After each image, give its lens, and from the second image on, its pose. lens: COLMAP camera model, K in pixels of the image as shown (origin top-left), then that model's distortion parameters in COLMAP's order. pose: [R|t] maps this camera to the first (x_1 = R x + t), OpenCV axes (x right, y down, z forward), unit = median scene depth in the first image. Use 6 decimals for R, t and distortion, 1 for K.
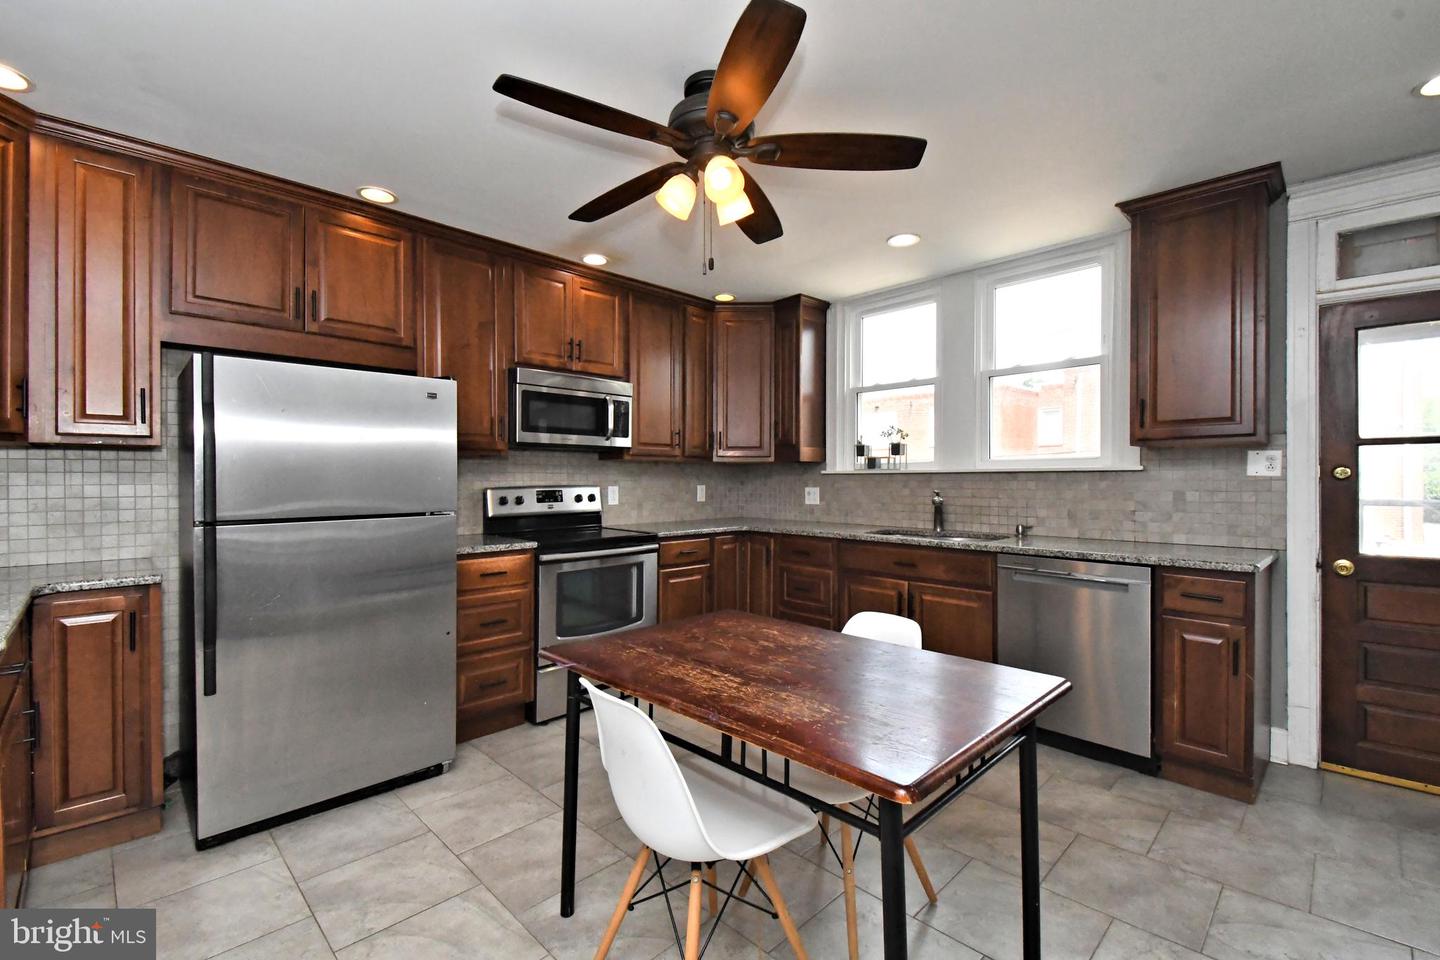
lens RADIAL K [[632.5, 0, 720.0], [0, 632.5, 480.0], [0, 0, 1]] dist [0.031088, -0.000197]
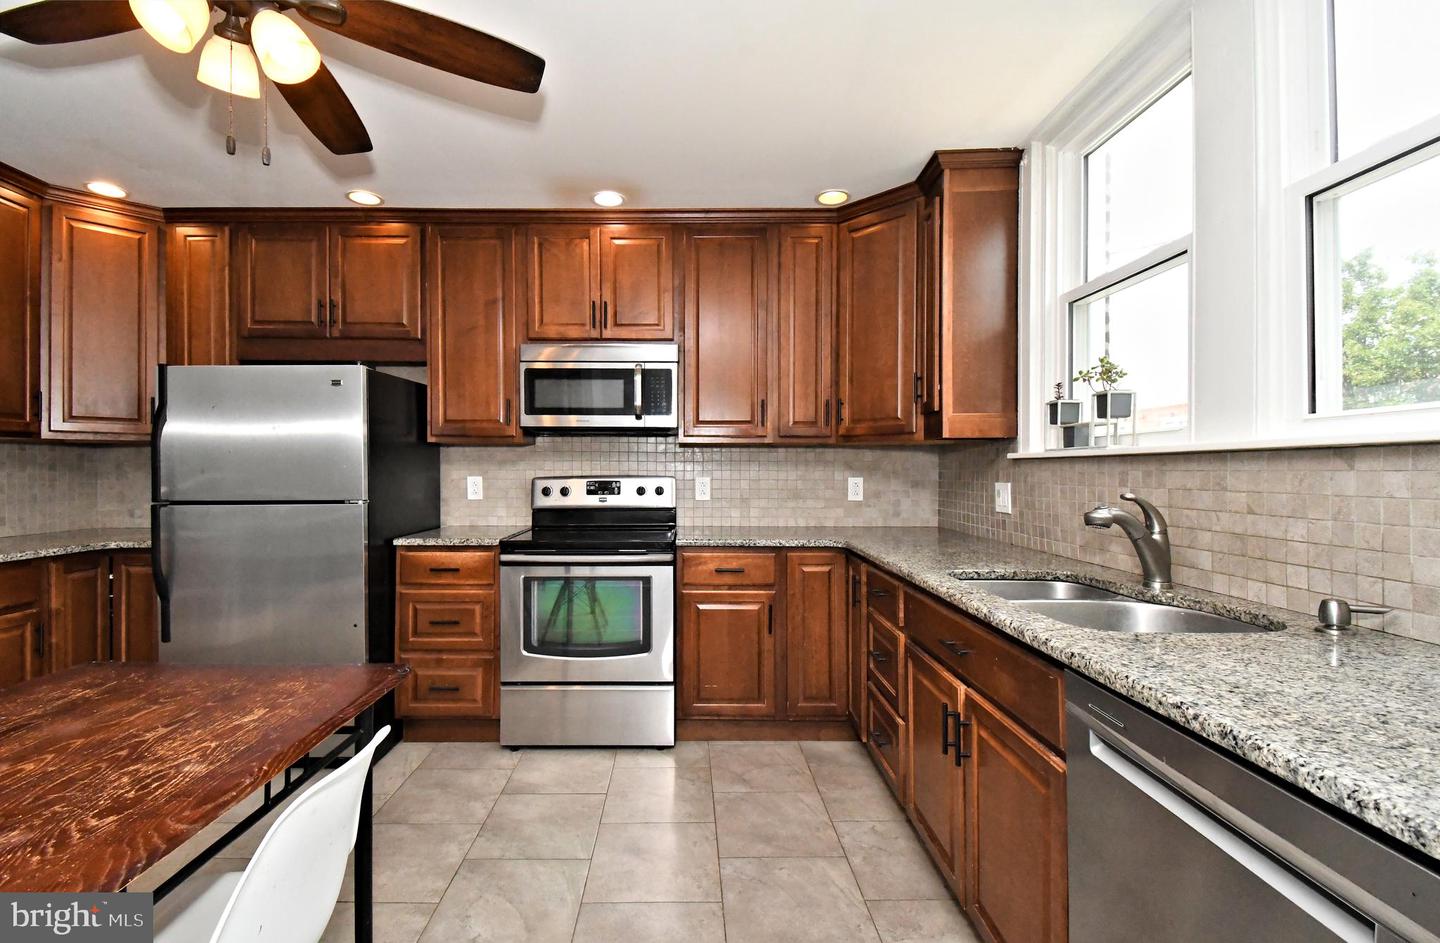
lens RADIAL K [[645.6, 0, 669.5], [0, 645.6, 468.5], [0, 0, 1]] dist [0.039899, -0.026352]
pose [[0.696227, -0.000230, -0.717822, 0.439594], [-0.002334, 0.999994, -0.002584, 0.001485], [0.717818, 0.003474, 0.696222, 0.460705]]
